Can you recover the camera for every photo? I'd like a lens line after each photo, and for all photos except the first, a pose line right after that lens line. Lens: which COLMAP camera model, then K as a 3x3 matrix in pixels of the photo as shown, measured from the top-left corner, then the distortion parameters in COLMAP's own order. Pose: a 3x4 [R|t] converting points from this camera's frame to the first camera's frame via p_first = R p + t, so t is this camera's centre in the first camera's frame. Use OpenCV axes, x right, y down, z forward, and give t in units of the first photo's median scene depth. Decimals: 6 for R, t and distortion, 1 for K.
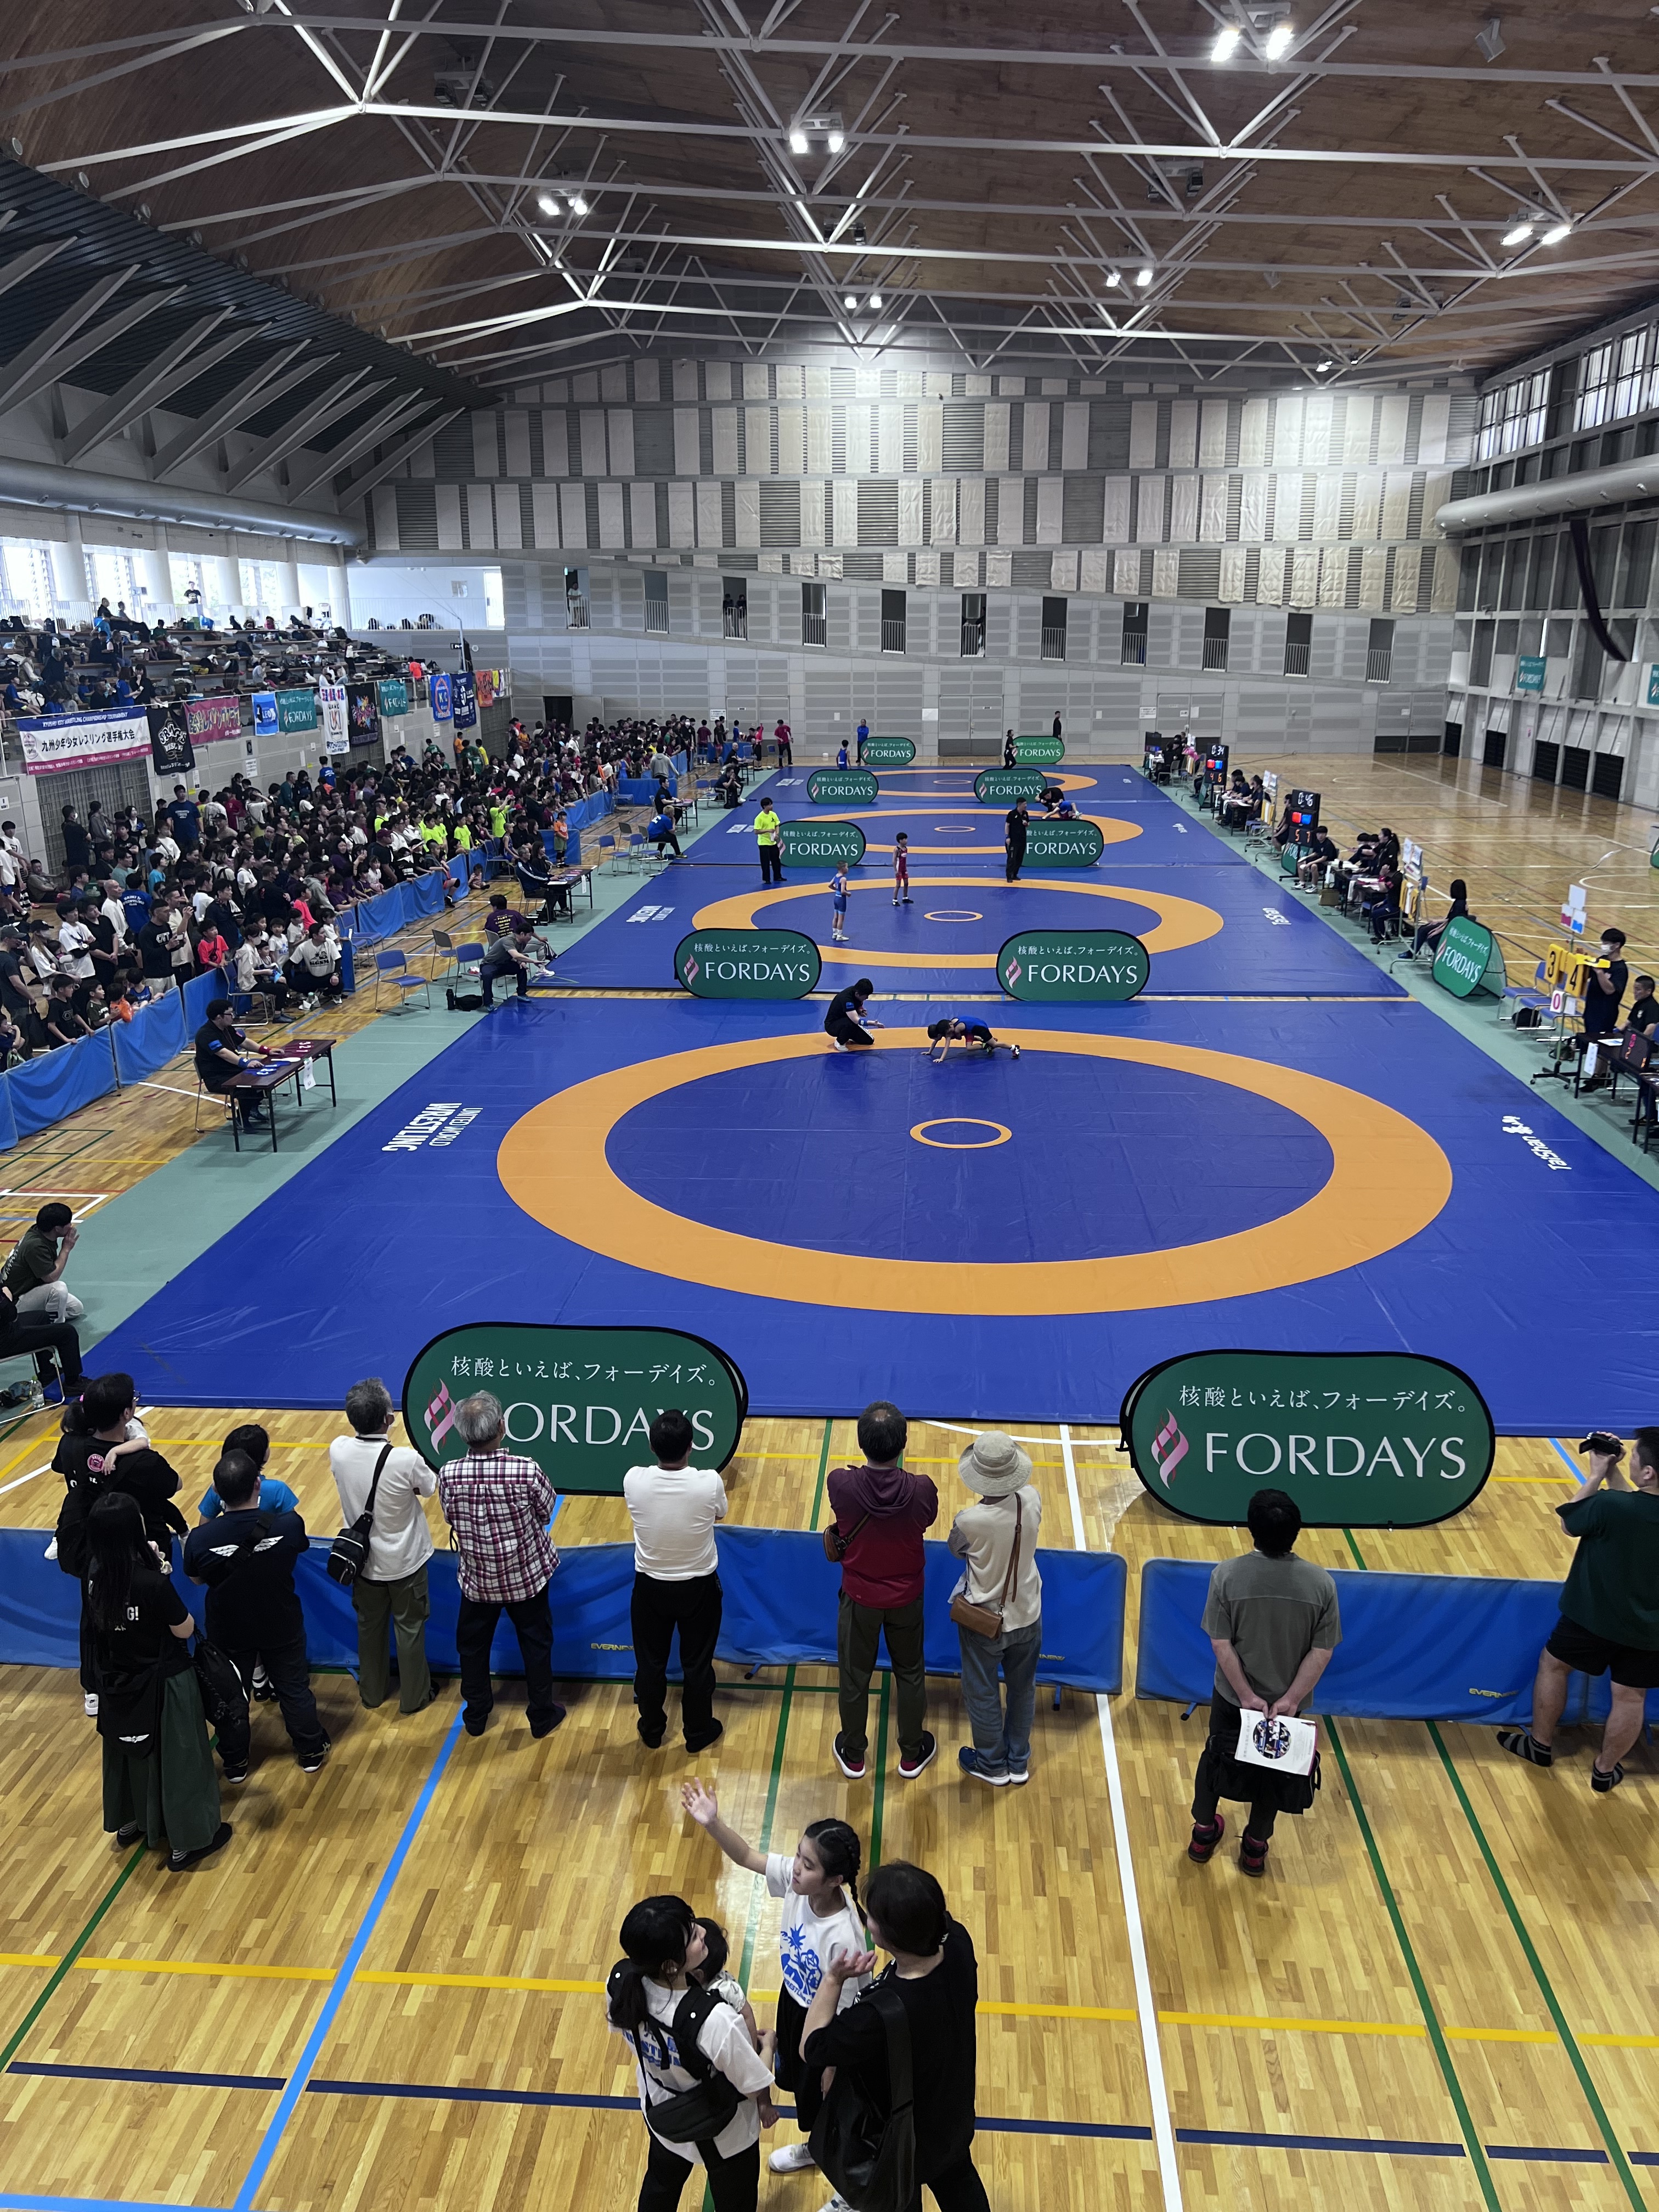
lens RADIAL K [[1652.5, 0, 820.9], [0, 1652.5, 1114.2], [0, 0, 1]] dist [0.053900, -0.054720]
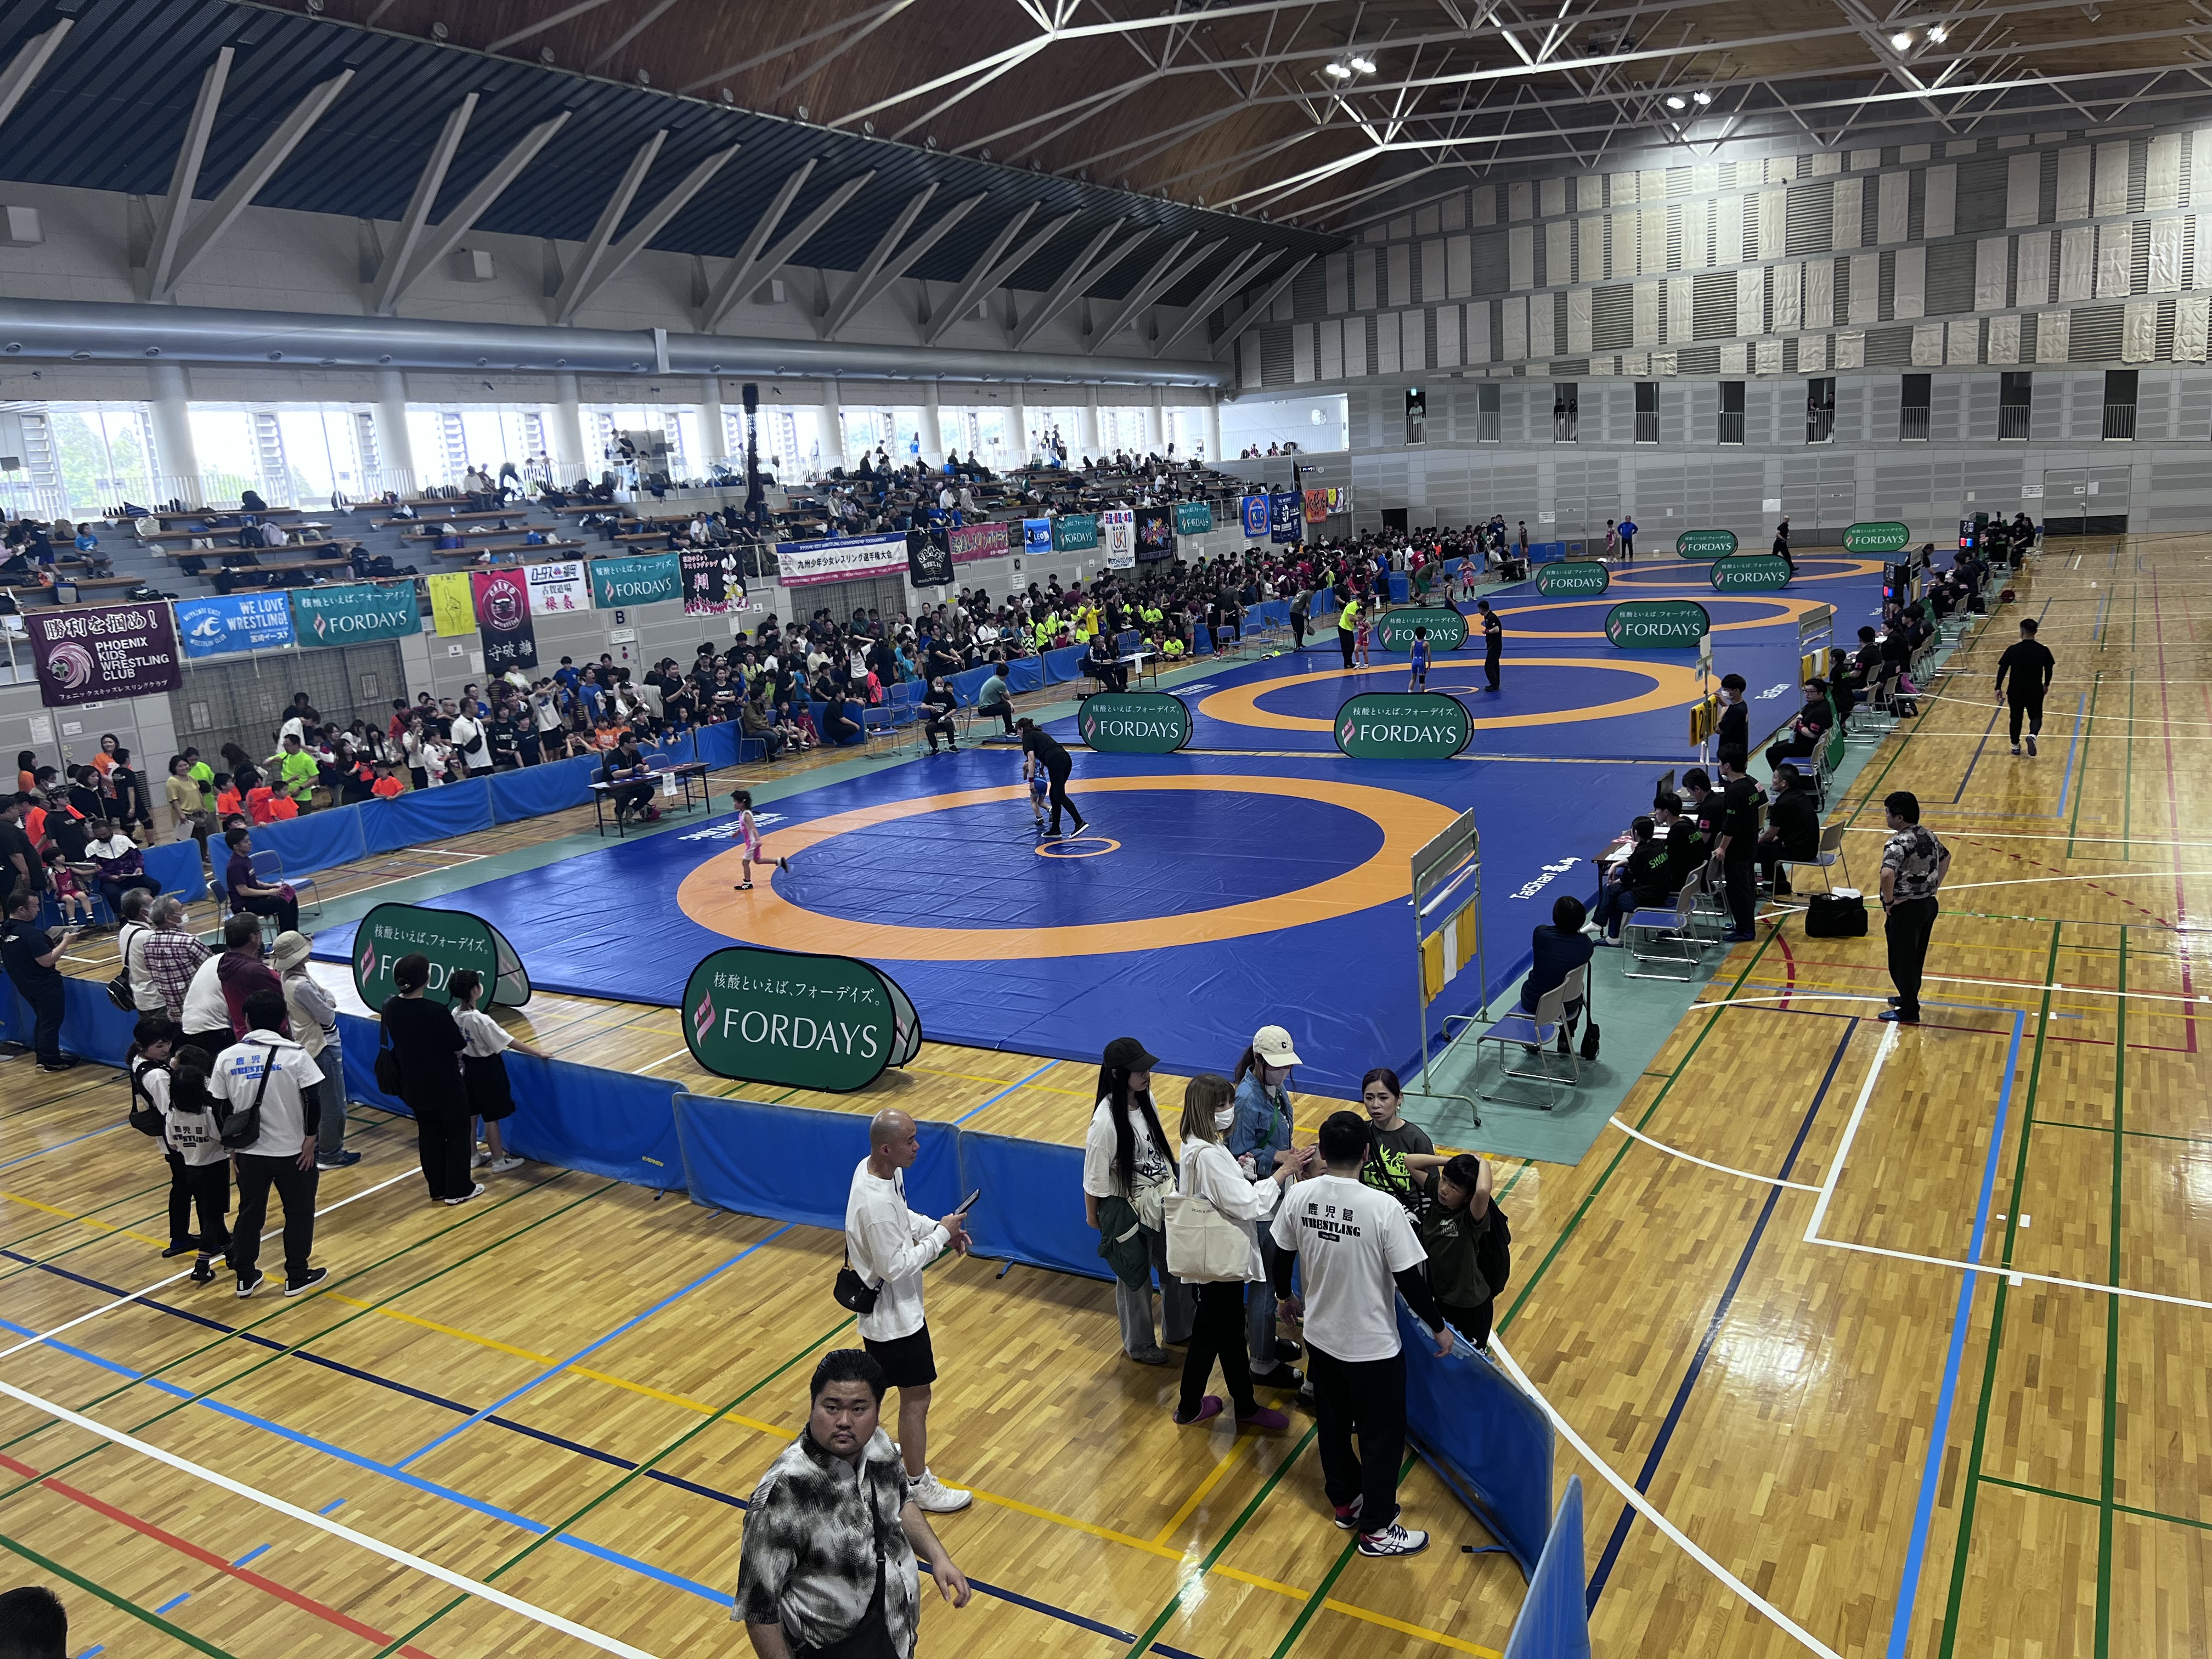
lens RADIAL K [[1652.5, 0, 1097.2], [0, 1652.5, 824.4], [0, 0, 1]] dist [0.053900, -0.054720]
pose [[0.889701, 0.037614, -0.454991, 0.310603], [-0.067345, 0.996511, -0.049305, 0.025560], [0.451549, 0.074508, 0.889130, -0.017604]]
